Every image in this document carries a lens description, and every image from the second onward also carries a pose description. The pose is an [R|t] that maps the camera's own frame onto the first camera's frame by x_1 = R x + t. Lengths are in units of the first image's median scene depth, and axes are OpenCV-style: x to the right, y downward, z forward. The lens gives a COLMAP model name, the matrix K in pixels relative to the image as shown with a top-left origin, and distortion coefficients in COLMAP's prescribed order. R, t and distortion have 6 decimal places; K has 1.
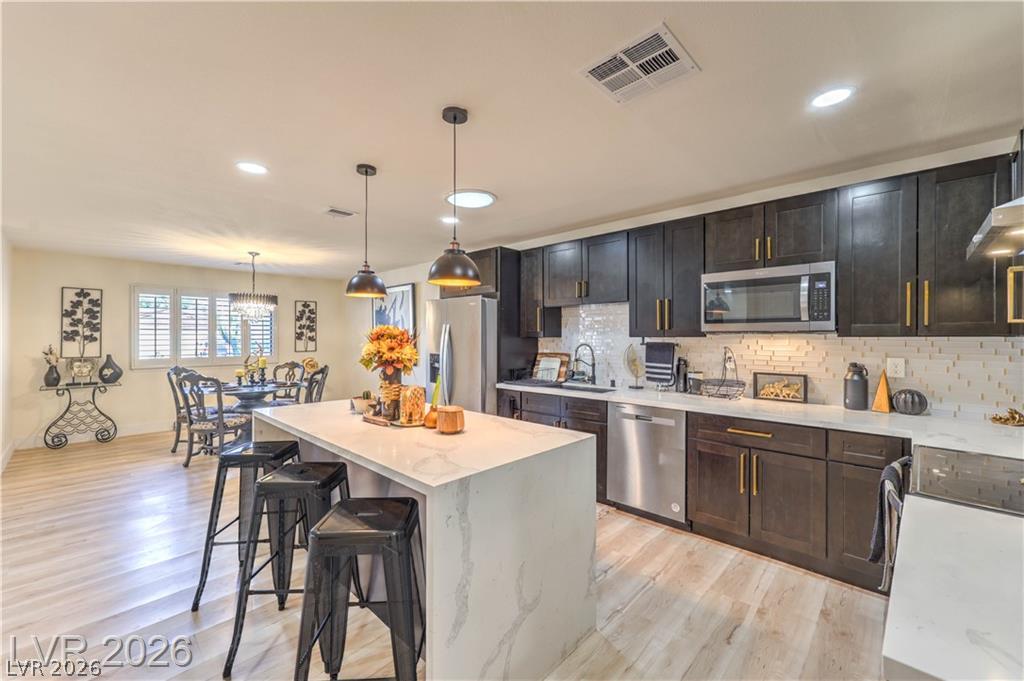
lens RADIAL K [[411.0, 0, 510.6], [0, 411.0, 343.2], [0, 0, 1]] dist [0.002123, 0.000352]
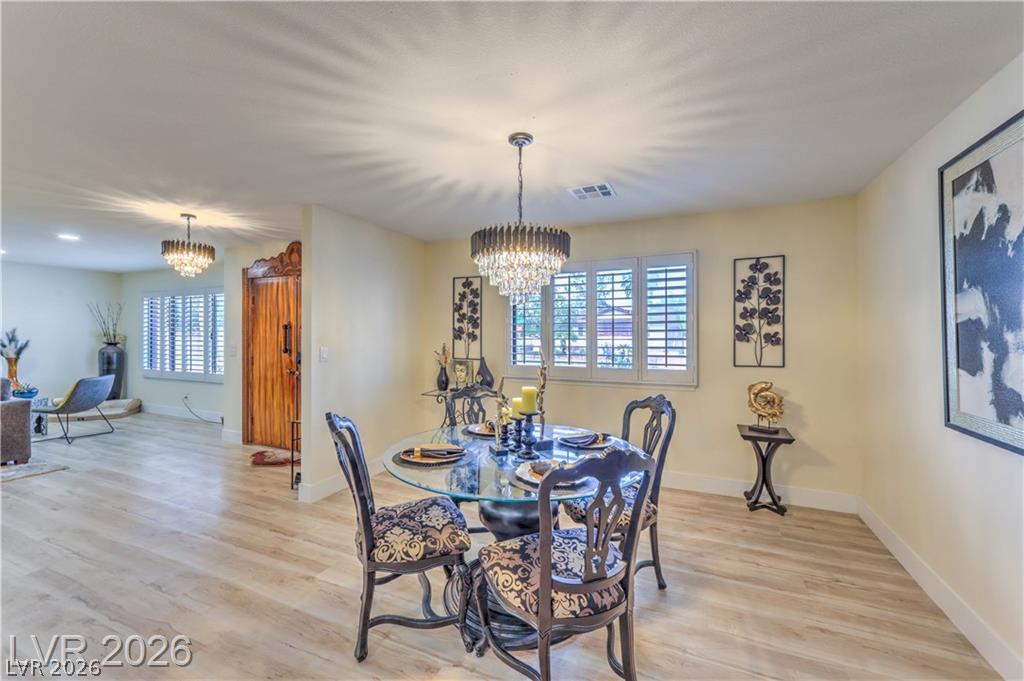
lens RADIAL K [[412.2, 0, 514.4], [0, 412.2, 327.6], [0, 0, 1]] dist [0.000847, 0.000116]
pose [[0.335342, -0.016776, -0.941947, -0.338349], [-0.015286, 0.999613, -0.023245, -0.018706], [0.941973, 0.022194, 0.334955, 1.278769]]
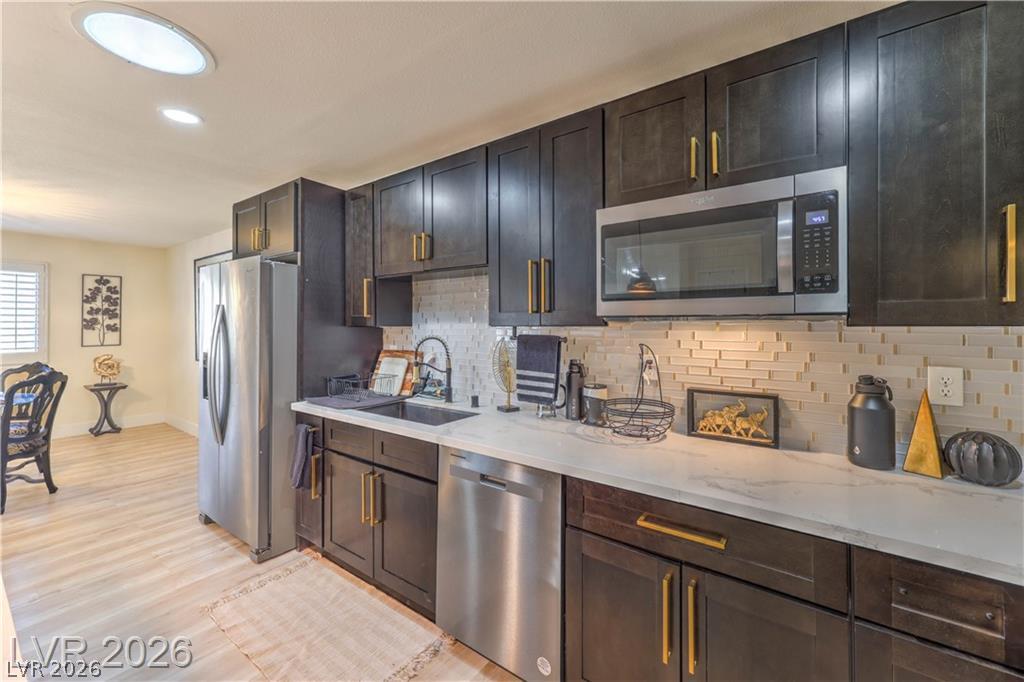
lens RADIAL K [[412.2, 0, 514.4], [0, 412.2, 328.1], [0, 0, 1]] dist [0.000847, 0.000116]
pose [[0.990654, 0.002114, 0.136384, 0.247015], [-0.000524, 0.999931, -0.011694, -0.005291], [-0.136399, 0.011513, 0.990587, 0.418847]]
